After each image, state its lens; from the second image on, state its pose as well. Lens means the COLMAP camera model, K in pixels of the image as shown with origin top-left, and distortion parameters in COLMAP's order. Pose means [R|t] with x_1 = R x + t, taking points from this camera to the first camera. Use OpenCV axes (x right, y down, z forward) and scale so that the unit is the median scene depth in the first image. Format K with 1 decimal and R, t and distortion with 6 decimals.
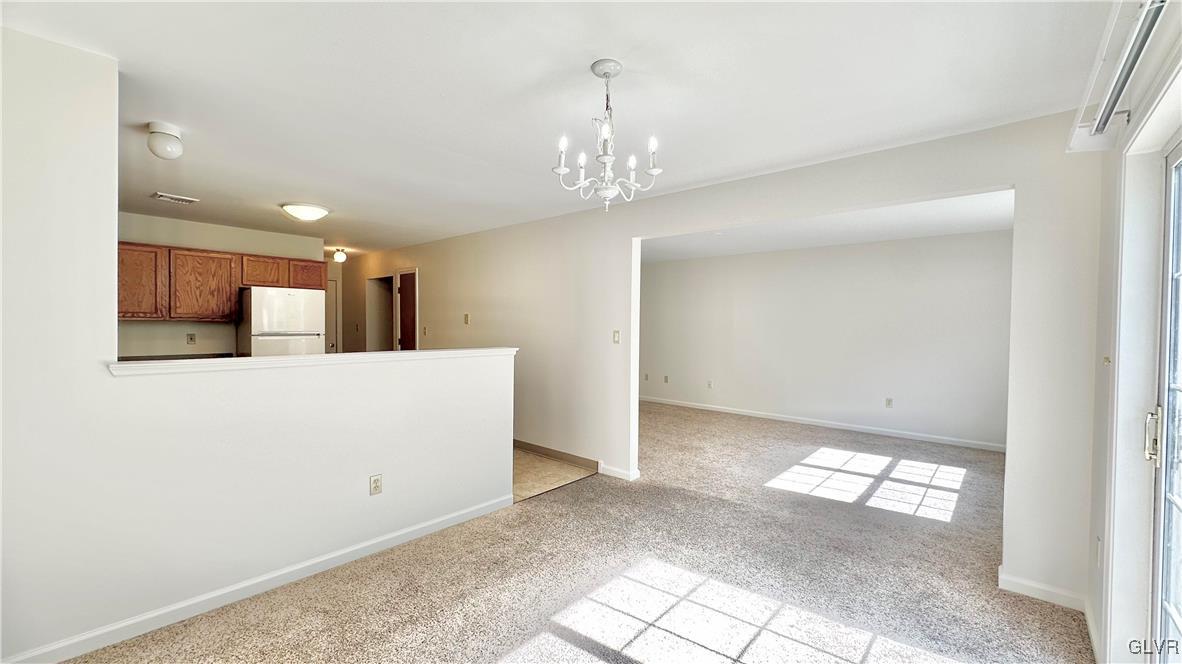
lens RADIAL K [[473.4, 0, 591.0], [0, 473.4, 332.0], [0, 0, 1]] dist [-0.001667, -0.000216]
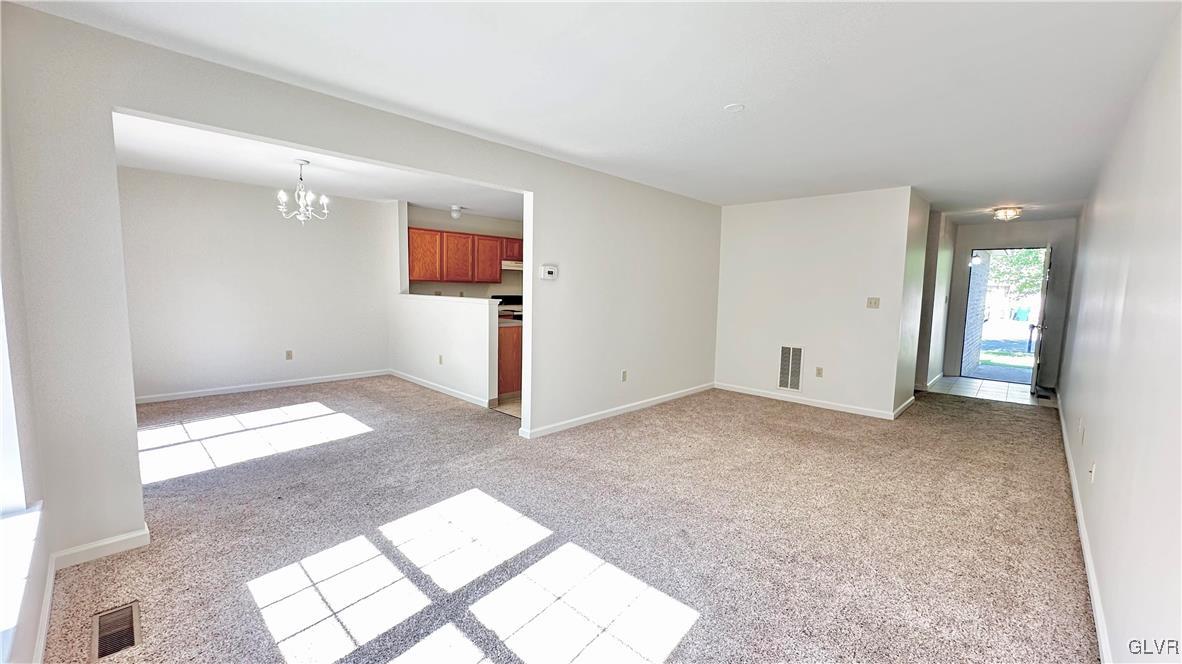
lens RADIAL K [[473.4, 0, 591.0], [0, 473.4, 332.0], [0, 0, 1]] dist [-0.001667, -0.000216]
pose [[-0.041376, 0.086493, -0.995393, 1.096492], [-0.041613, 0.995232, 0.088208, -0.007802], [0.998277, 0.045071, -0.037580, 1.197002]]
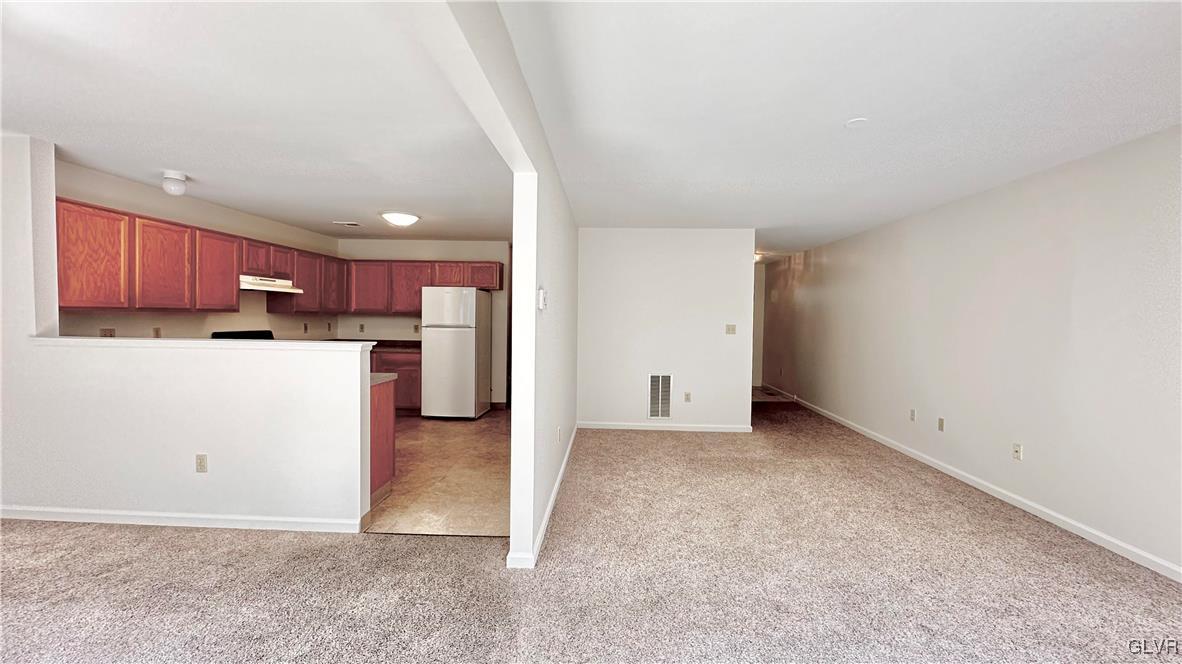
lens RADIAL K [[473.4, 0, 591.0], [0, 473.4, 332.0], [0, 0, 1]] dist [-0.001667, -0.000216]
pose [[0.626415, 0.024308, -0.779111, 0.636755], [-0.022540, 0.999661, 0.013066, -0.005837], [0.779164, 0.009376, 0.626750, 0.699619]]
